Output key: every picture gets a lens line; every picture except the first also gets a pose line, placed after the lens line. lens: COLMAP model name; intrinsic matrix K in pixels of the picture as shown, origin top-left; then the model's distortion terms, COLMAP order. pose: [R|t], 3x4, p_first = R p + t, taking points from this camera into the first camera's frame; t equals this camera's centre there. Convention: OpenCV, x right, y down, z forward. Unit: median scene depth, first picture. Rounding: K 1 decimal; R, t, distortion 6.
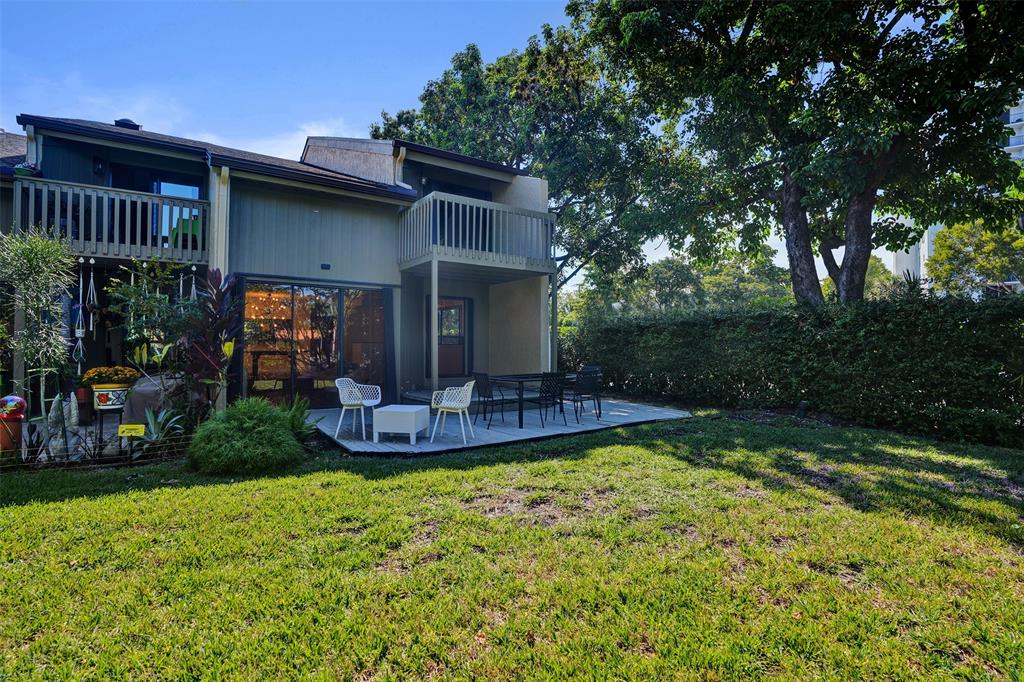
lens RADIAL K [[497.4, 0, 521.4], [0, 497.4, 331.0], [0, 0, 1]] dist [-0.054809, 0.021334]
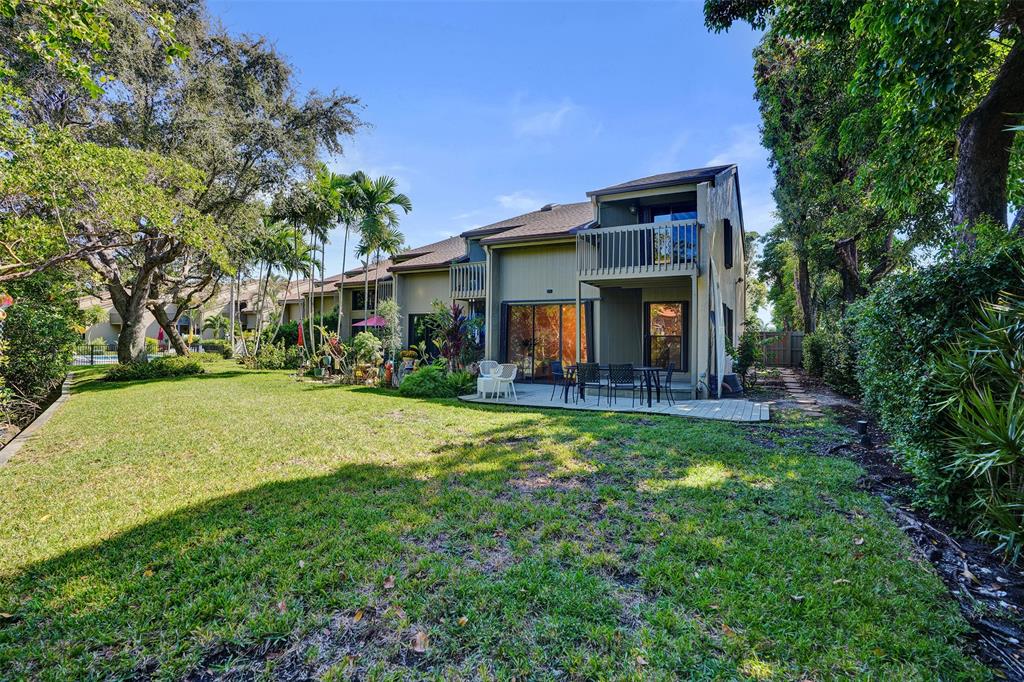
lens RADIAL K [[489.3, 0, 512.0], [0, 489.3, 341.0], [0, 0, 1]] dist [-0.056645, 0.024311]
pose [[0.446899, -0.000327, -0.894584, 0.854050], [0.018132, 0.999798, 0.008693, 0.007668], [0.894400, -0.020105, 0.446815, 0.204354]]
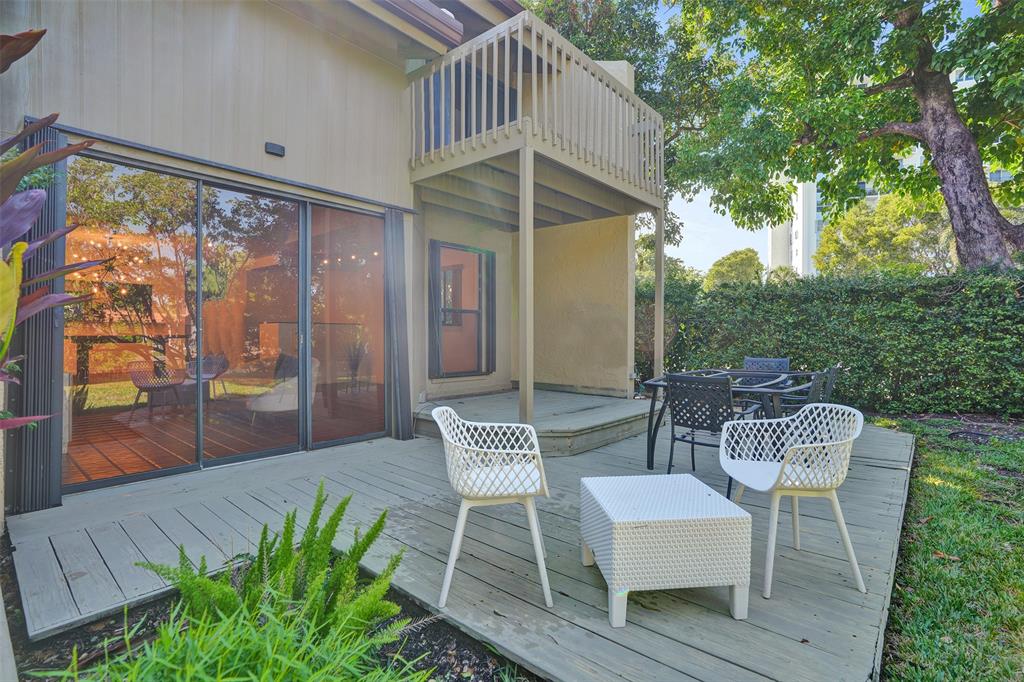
lens RADIAL K [[489.3, 0, 512.0], [0, 489.3, 341.0], [0, 0, 1]] dist [-0.056645, 0.024311]
pose [[0.969077, -0.003656, 0.246730, -0.277916], [-0.007540, 0.998985, 0.044417, 0.024949], [-0.246642, -0.044904, 0.968066, 0.475871]]
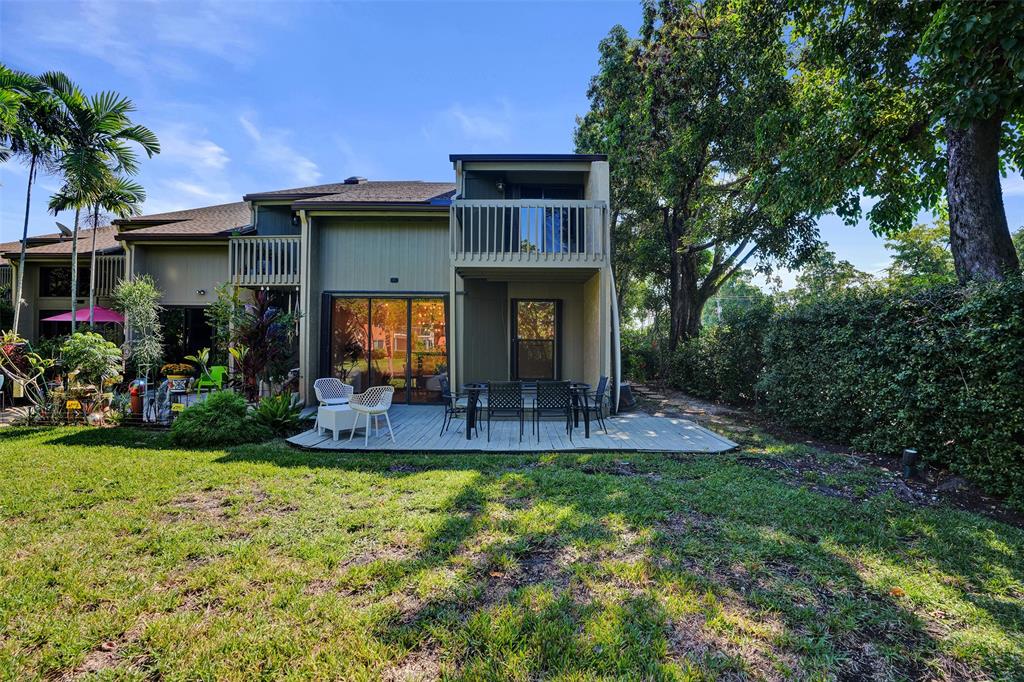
lens RADIAL K [[489.3, 0, 512.0], [0, 489.3, 341.0], [0, 0, 1]] dist [-0.056645, 0.024311]
pose [[0.812122, -0.000375, -0.583487, 0.460682], [0.013095, 0.999760, 0.017584, -0.004468], [0.583340, -0.021921, 0.811932, 0.222114]]
